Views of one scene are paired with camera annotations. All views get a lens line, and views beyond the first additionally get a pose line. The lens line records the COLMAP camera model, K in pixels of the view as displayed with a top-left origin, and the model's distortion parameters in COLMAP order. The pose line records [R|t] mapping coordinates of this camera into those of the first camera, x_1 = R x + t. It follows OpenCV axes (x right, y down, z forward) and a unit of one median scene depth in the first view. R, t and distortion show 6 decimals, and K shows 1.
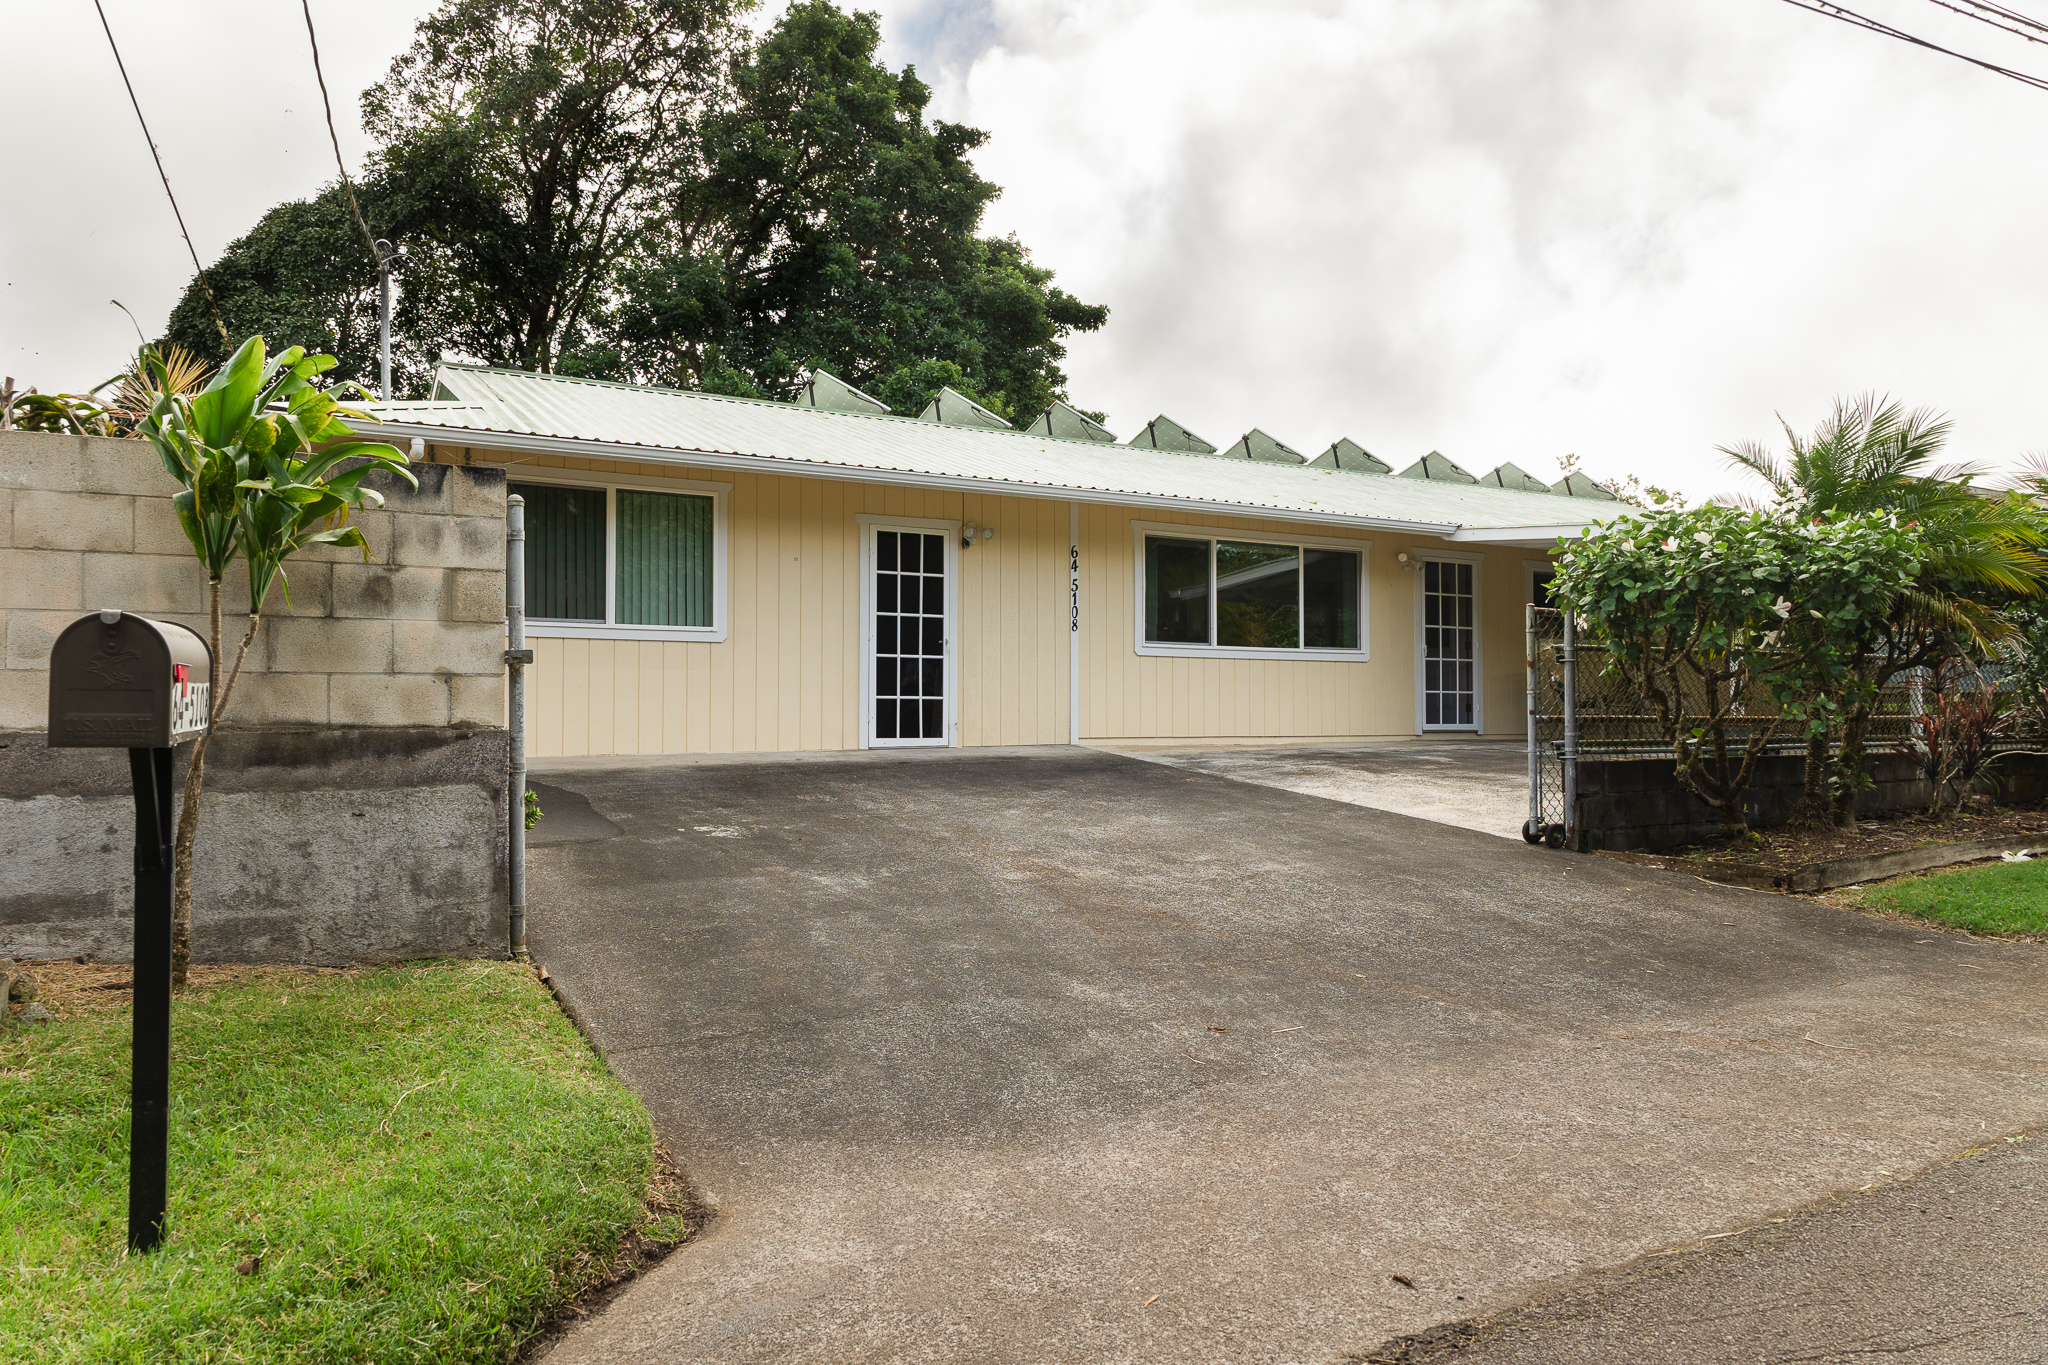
lens RADIAL K [[1319.5, 0, 1022.6], [0, 1319.5, 670.2], [0, 0, 1]] dist [0.003984, 0.001740]
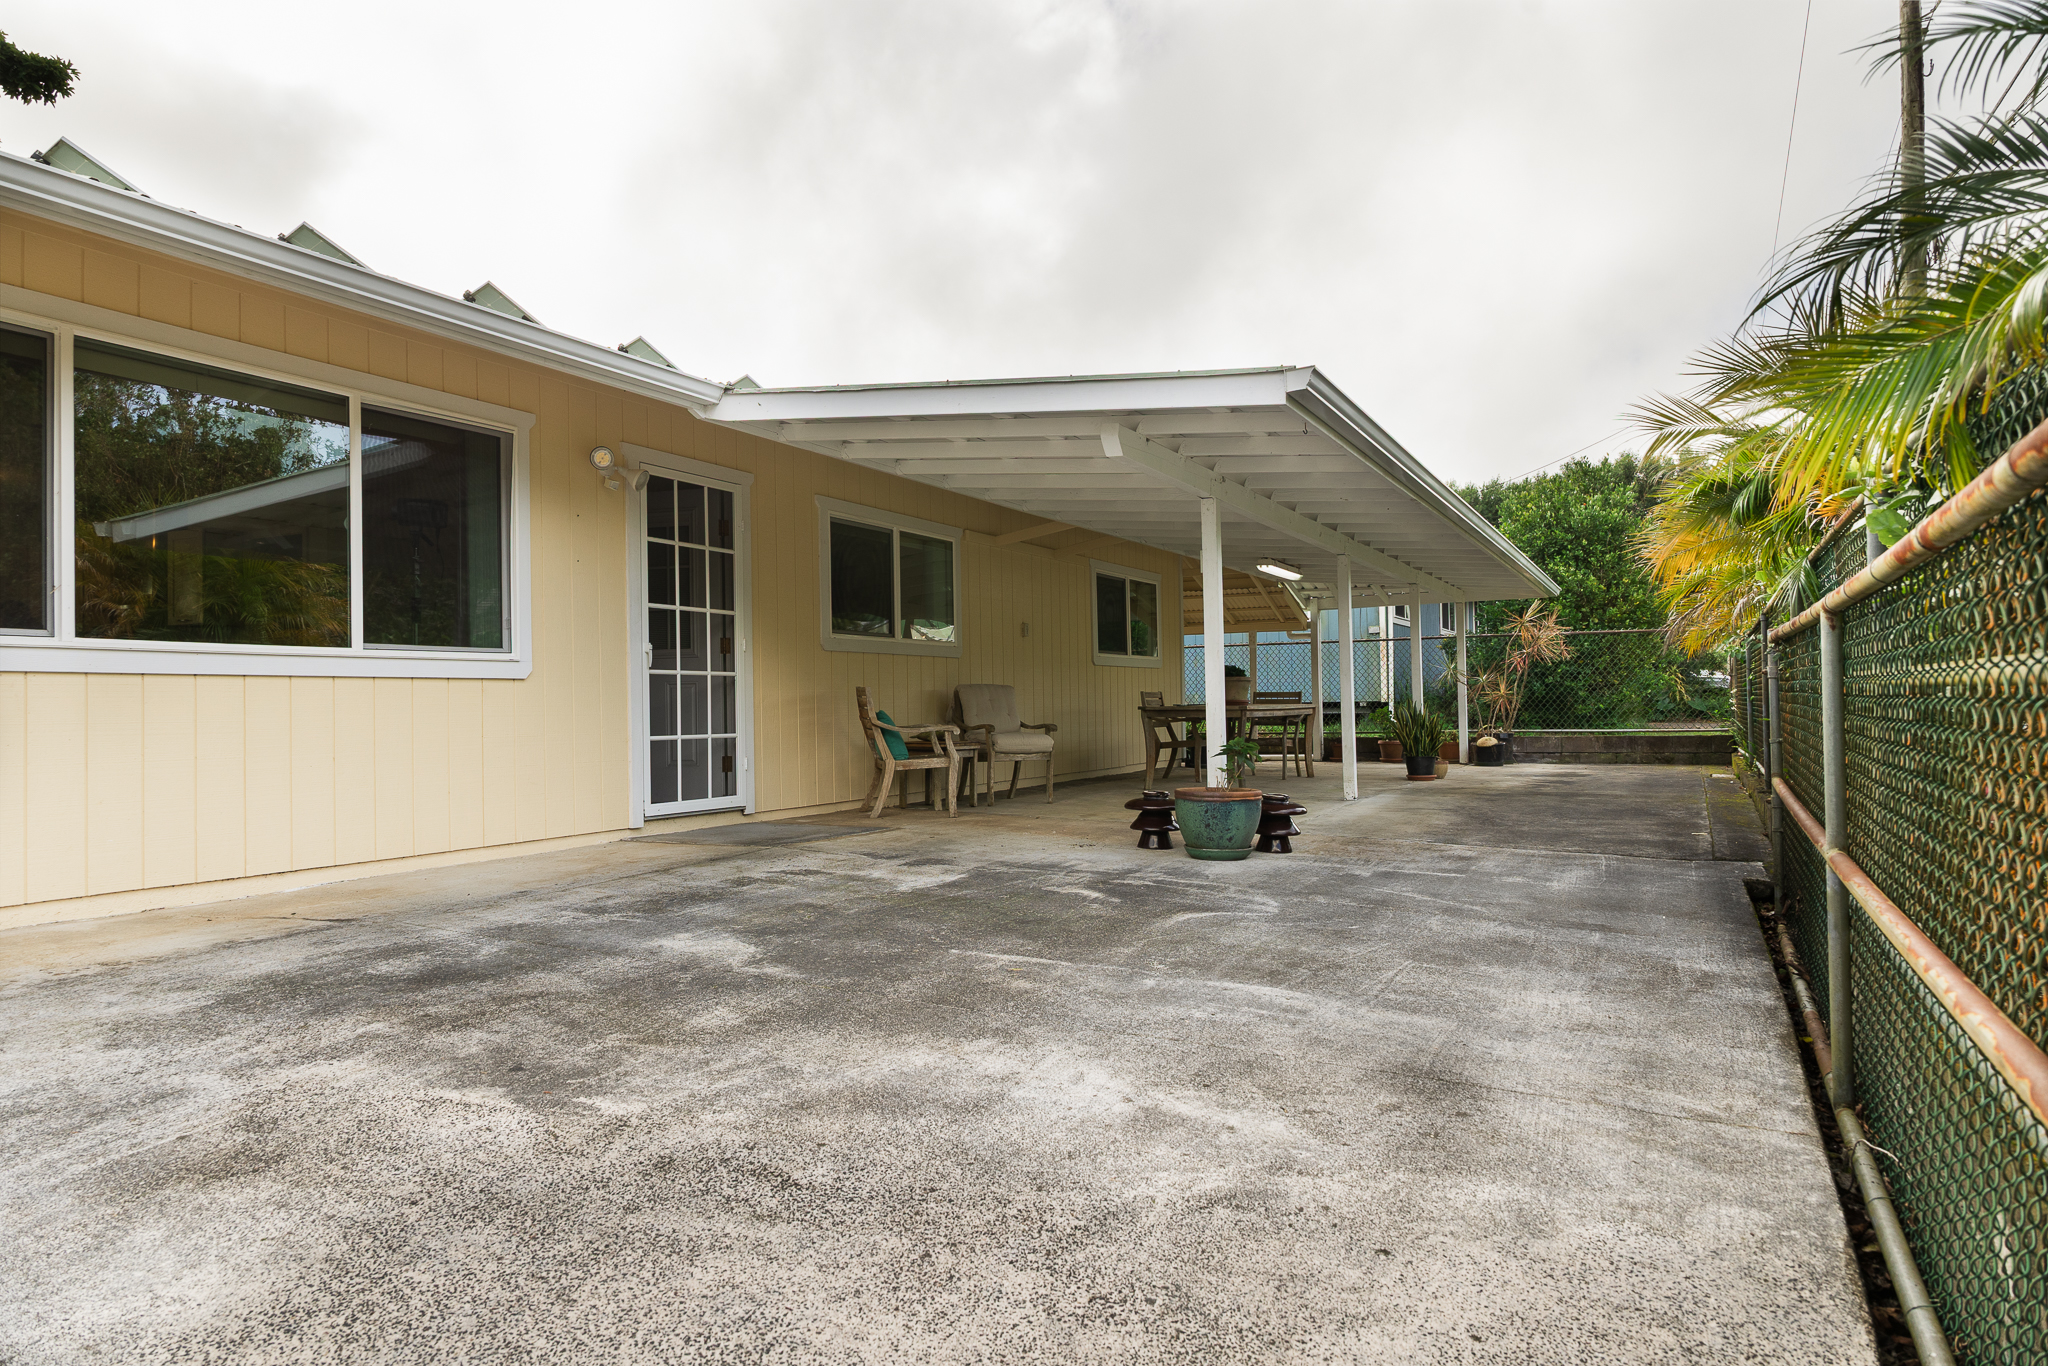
lens RADIAL K [[1319.5, 0, 1024.7], [0, 1319.5, 669.8], [0, 0, 1]] dist [0.003984, 0.001740]
pose [[0.822956, -0.001931, 0.568102, 0.139270], [0.005797, 0.999971, -0.004999, -0.005849], [-0.568075, 0.007408, 0.822943, 0.509681]]
